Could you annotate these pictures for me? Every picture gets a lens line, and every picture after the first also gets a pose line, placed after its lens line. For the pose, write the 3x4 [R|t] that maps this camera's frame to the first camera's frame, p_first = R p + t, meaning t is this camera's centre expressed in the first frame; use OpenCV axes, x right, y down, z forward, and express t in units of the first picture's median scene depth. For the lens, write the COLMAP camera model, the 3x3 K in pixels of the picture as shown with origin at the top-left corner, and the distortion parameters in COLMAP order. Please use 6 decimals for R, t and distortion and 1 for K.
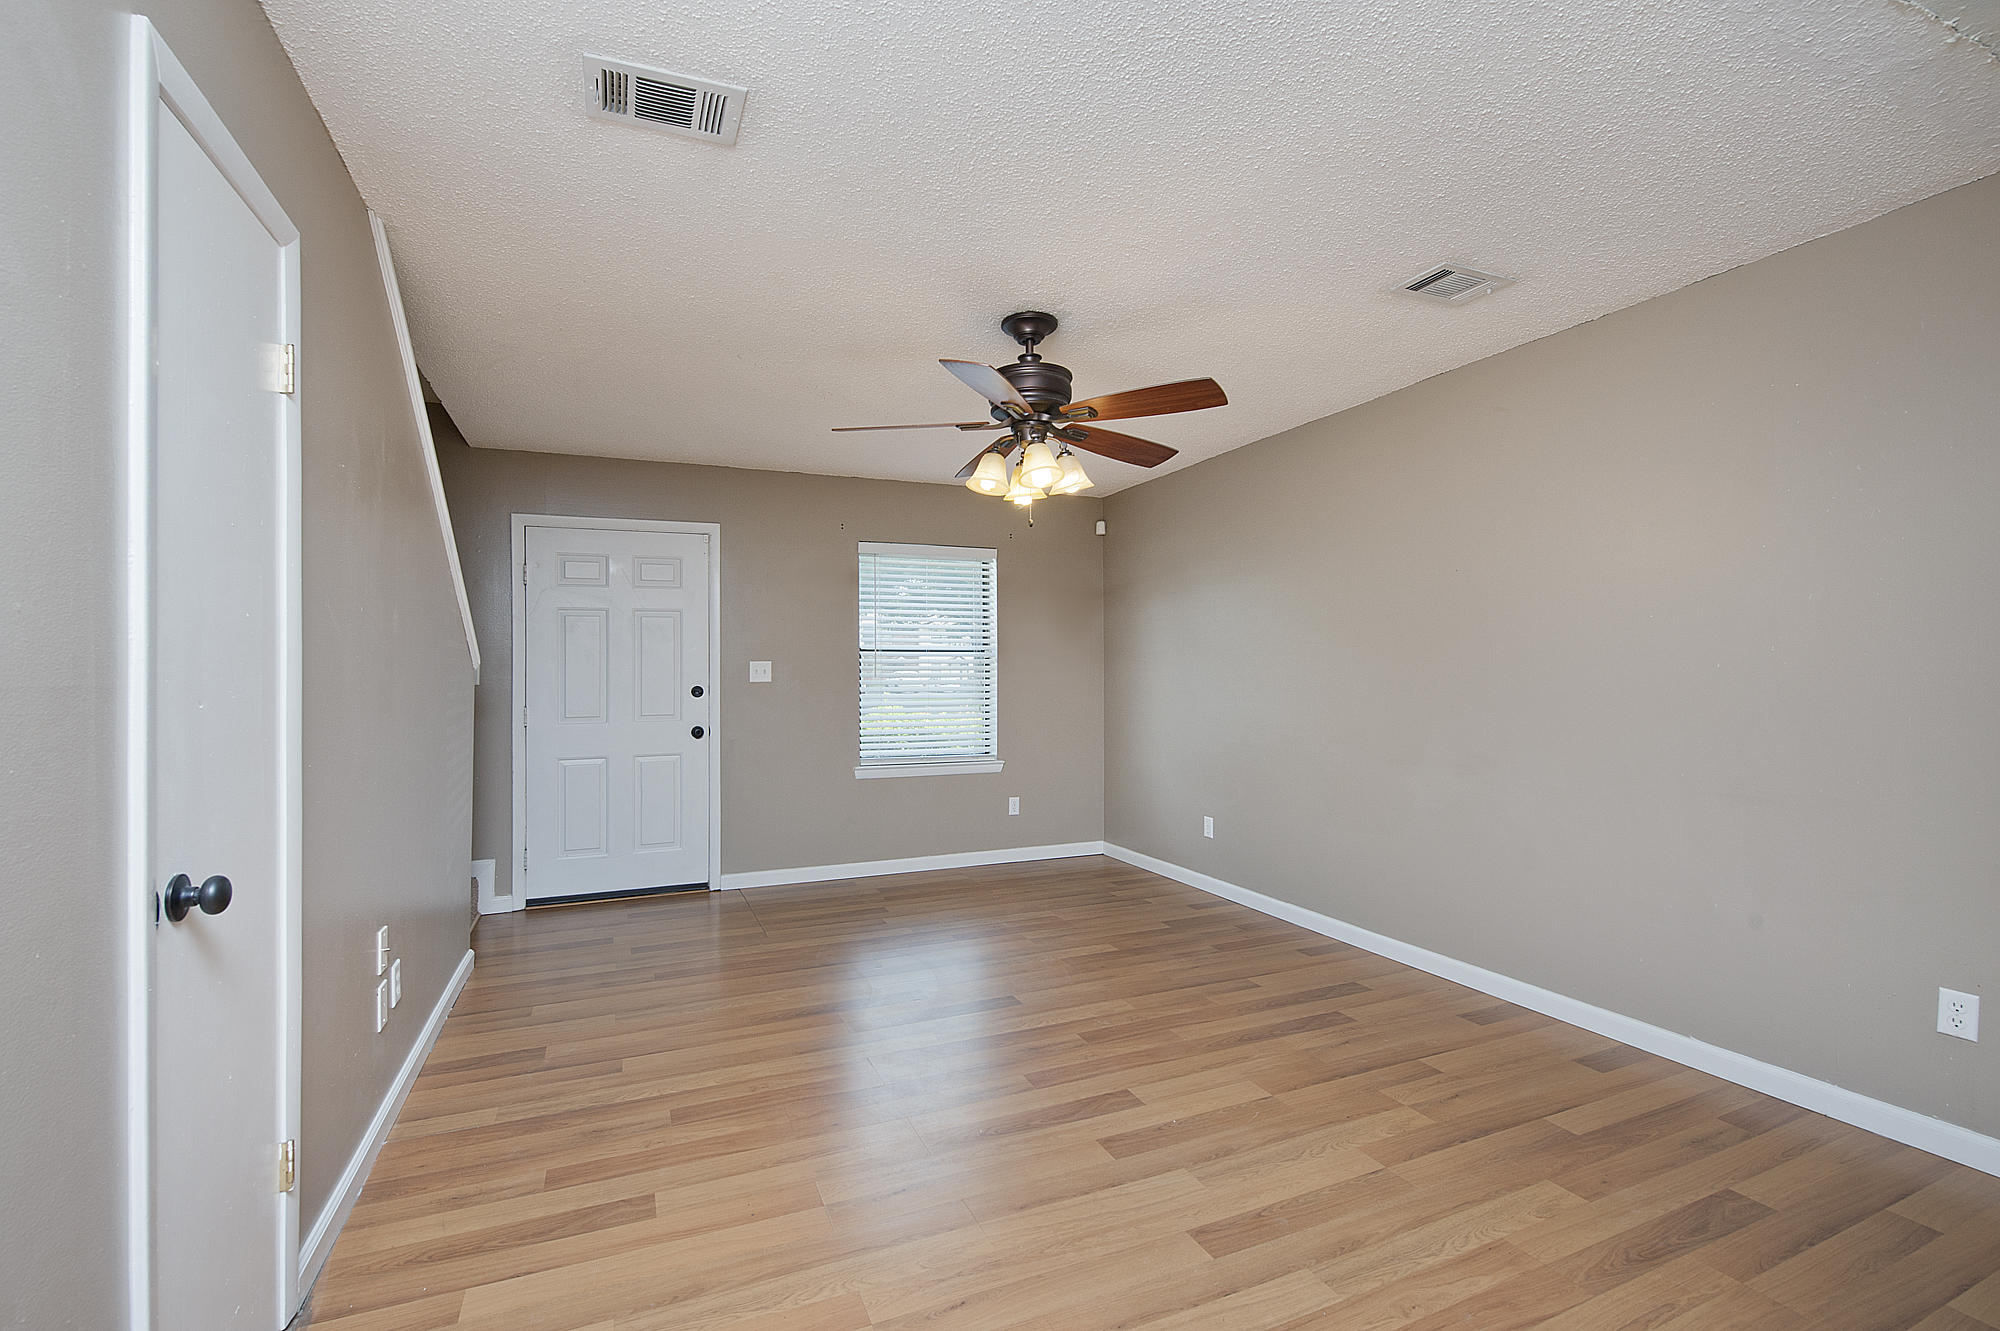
lens RADIAL K [[814.5, 0, 1001.4], [0, 814.5, 665.4], [0, 0, 1]] dist [-0.006802, -0.002089]
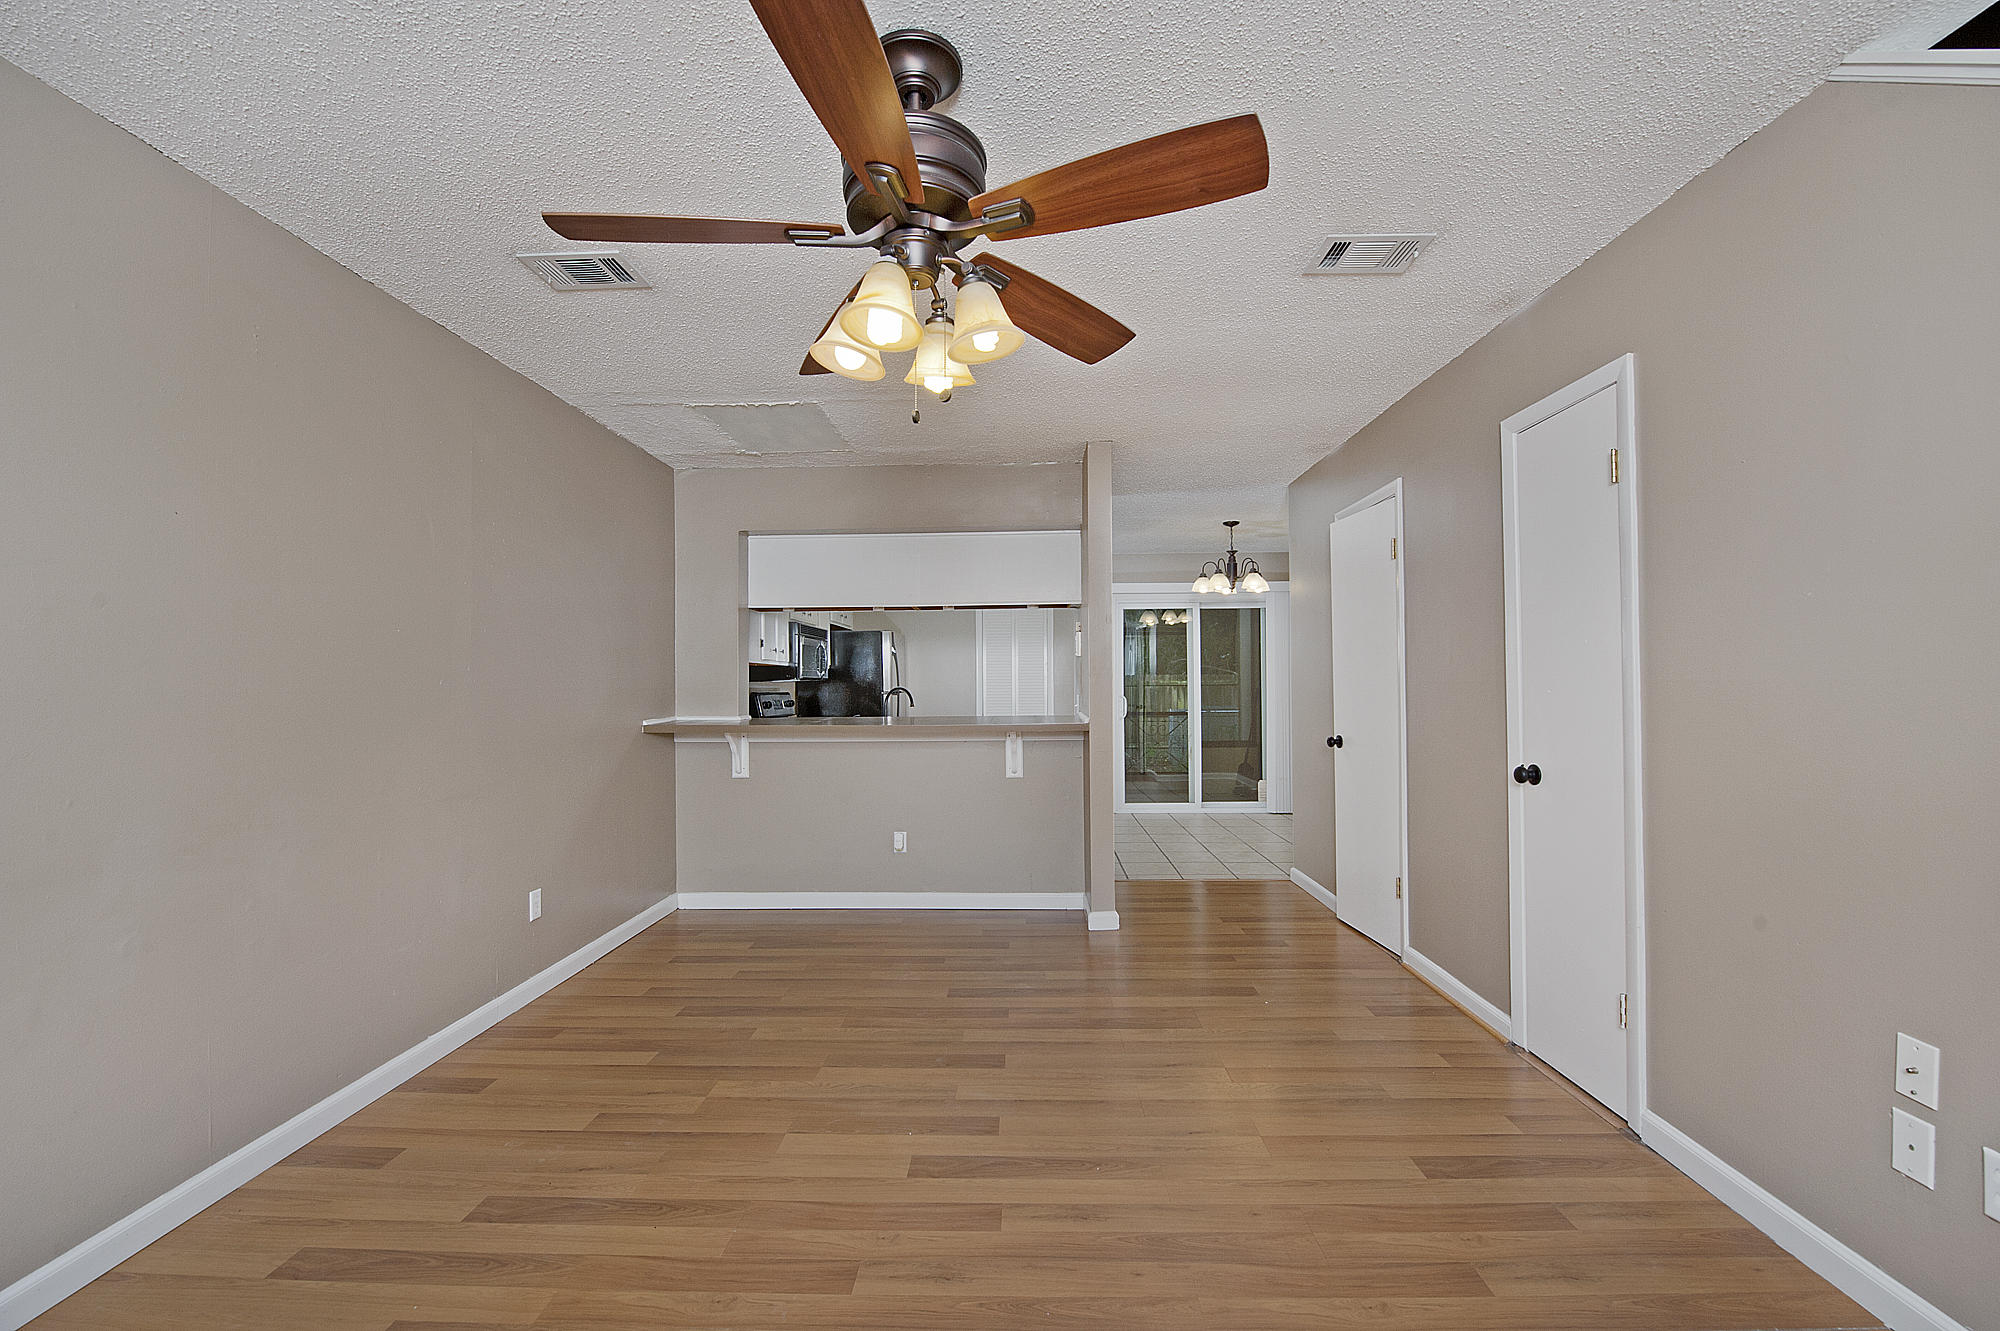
lens RADIAL K [[814.5, 0, 1017.9], [0, 814.5, 673.8], [0, 0, 1]] dist [-0.006802, -0.002089]
pose [[-0.899791, 0.013381, 0.436116, -0.361810], [0.004879, 0.999776, -0.020610, 0.013814], [-0.436294, -0.016417, -0.899655, 1.902287]]
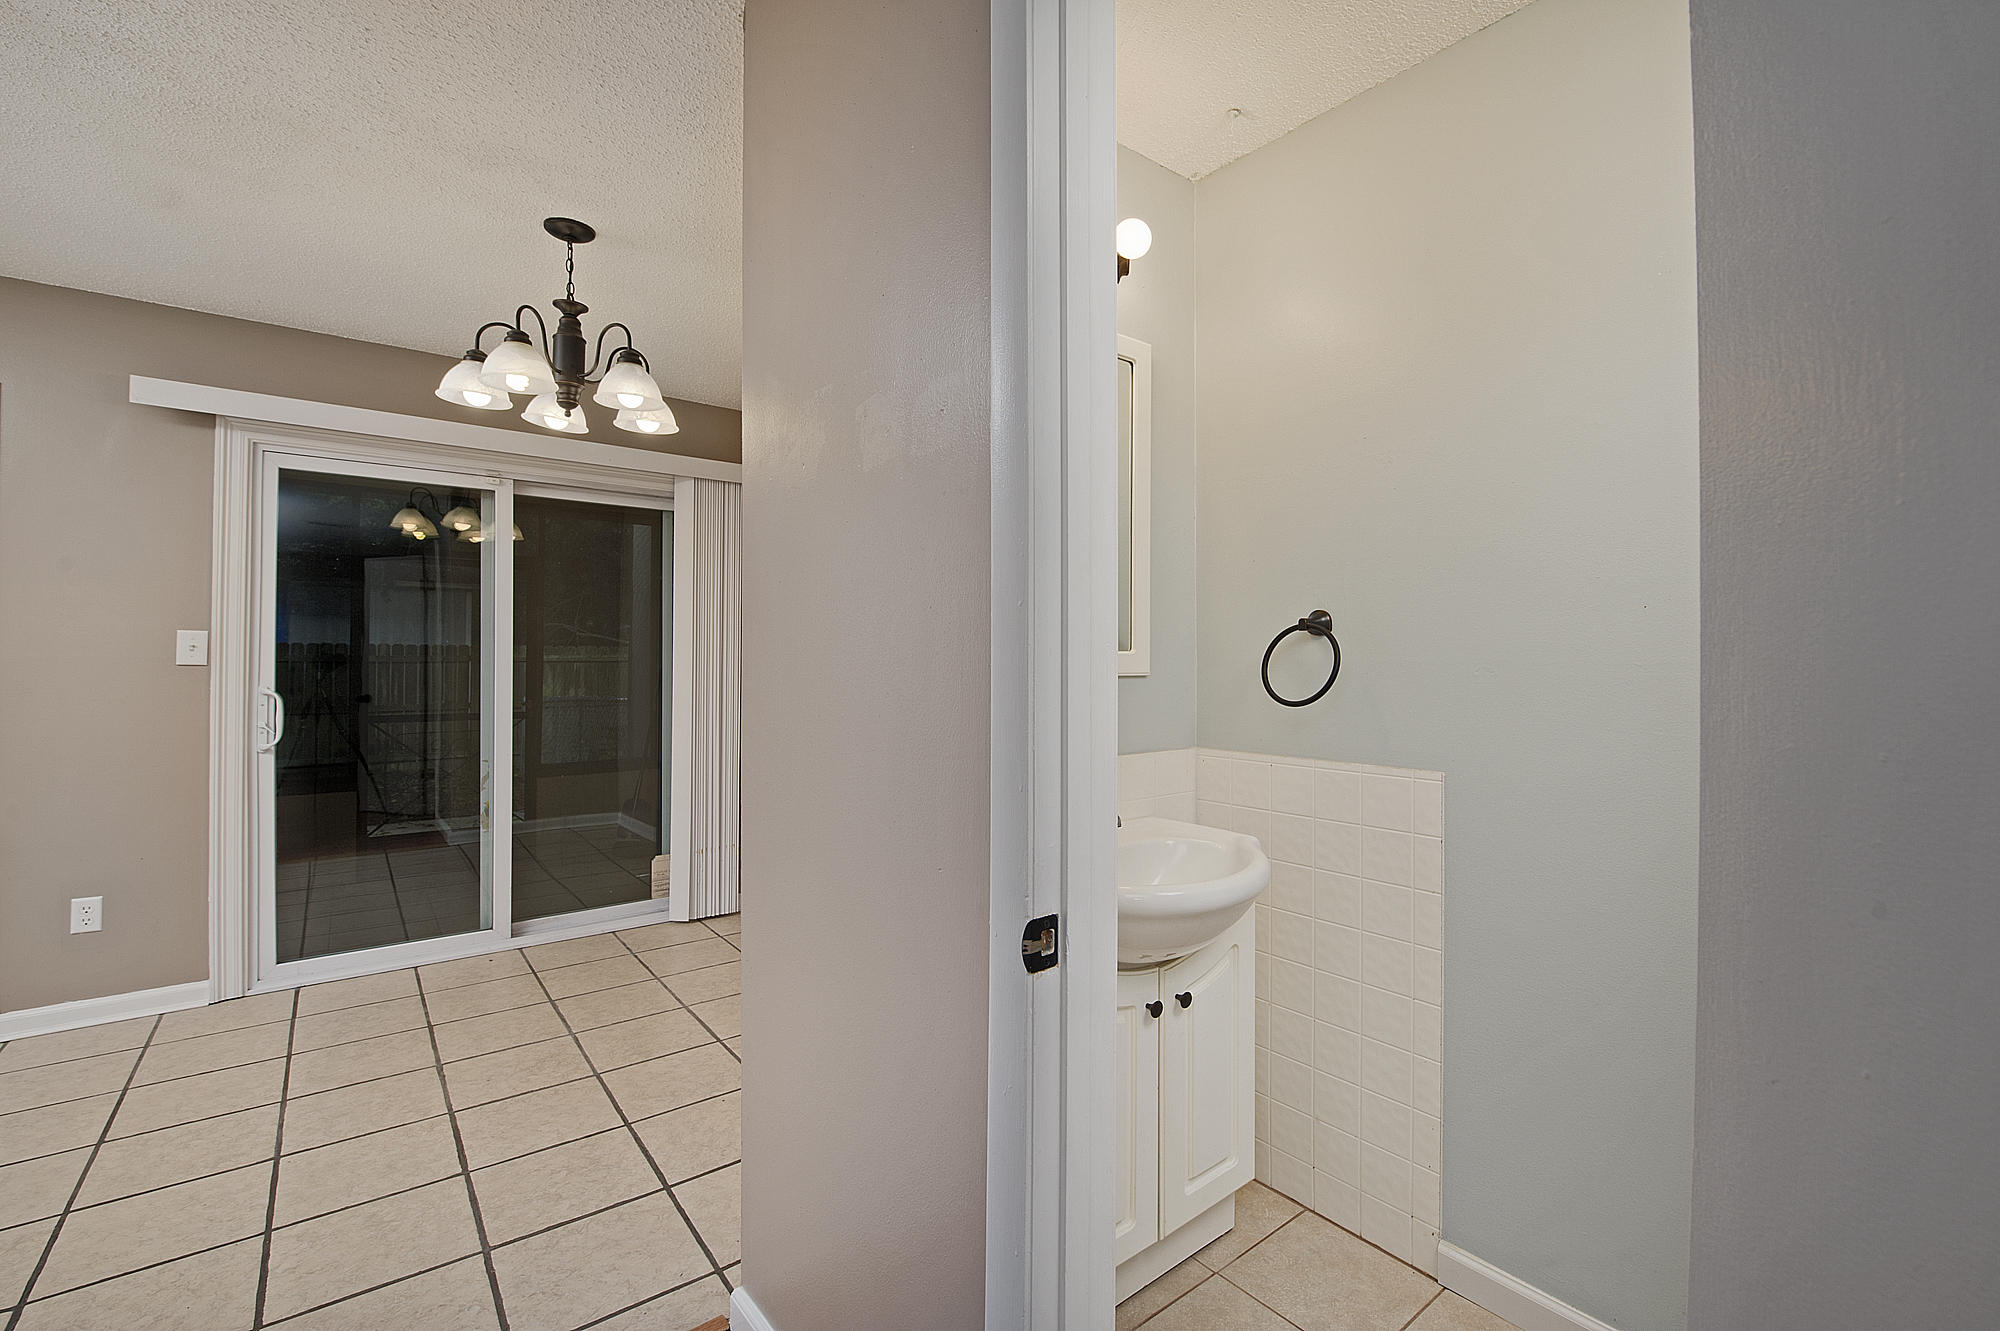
lens RADIAL K [[814.5, 0, 1002.9], [0, 814.5, 658.0], [0, 0, 1]] dist [-0.006802, -0.002089]
pose [[-0.976483, 0.000328, -0.215593, -0.283092], [0.002830, 0.999932, -0.011292, 0.009058], [0.215575, -0.011637, -0.976418, 1.339028]]
